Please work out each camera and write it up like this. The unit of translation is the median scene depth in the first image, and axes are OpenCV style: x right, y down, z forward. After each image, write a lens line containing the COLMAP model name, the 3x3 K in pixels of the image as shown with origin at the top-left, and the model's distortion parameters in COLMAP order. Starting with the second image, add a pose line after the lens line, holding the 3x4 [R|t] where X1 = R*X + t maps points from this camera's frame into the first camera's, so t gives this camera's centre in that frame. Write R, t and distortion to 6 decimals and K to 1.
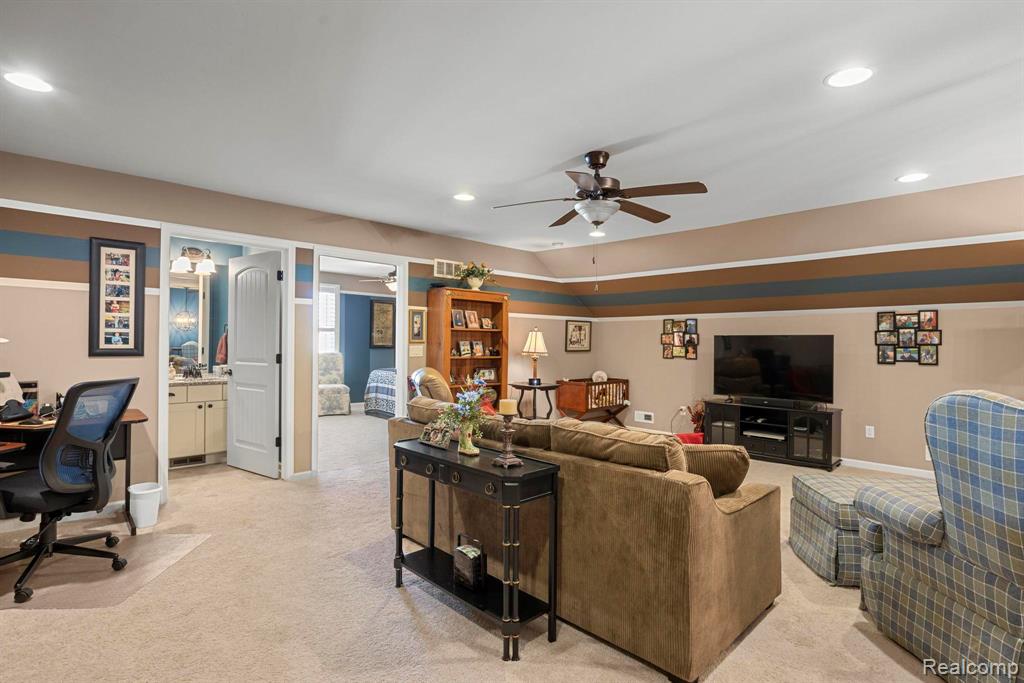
lens RADIAL K [[501.1, 0, 511.7], [0, 501.1, 341.0], [0, 0, 1]] dist [-0.005488, -0.002381]
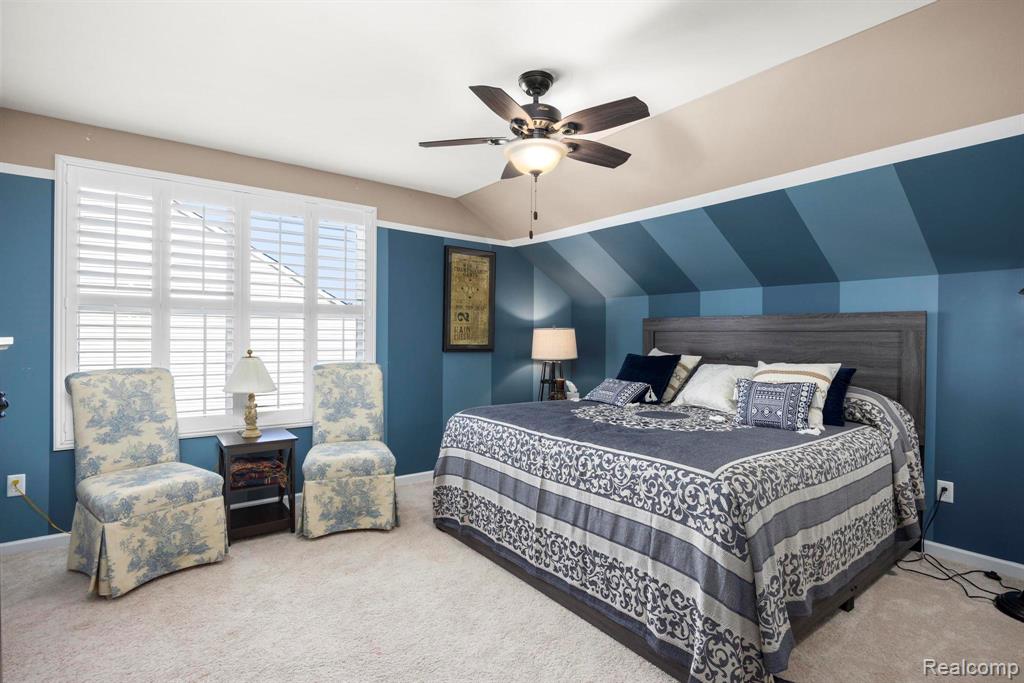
lens RADIAL K [[501.1, 0, 512.3], [0, 501.1, 342.9], [0, 0, 1]] dist [-0.005488, -0.002381]
pose [[0.993035, -0.003211, -0.117775, -0.190363], [0.003964, 0.999973, 0.006159, 0.004280], [0.117752, -0.006583, 0.993021, 0.633046]]
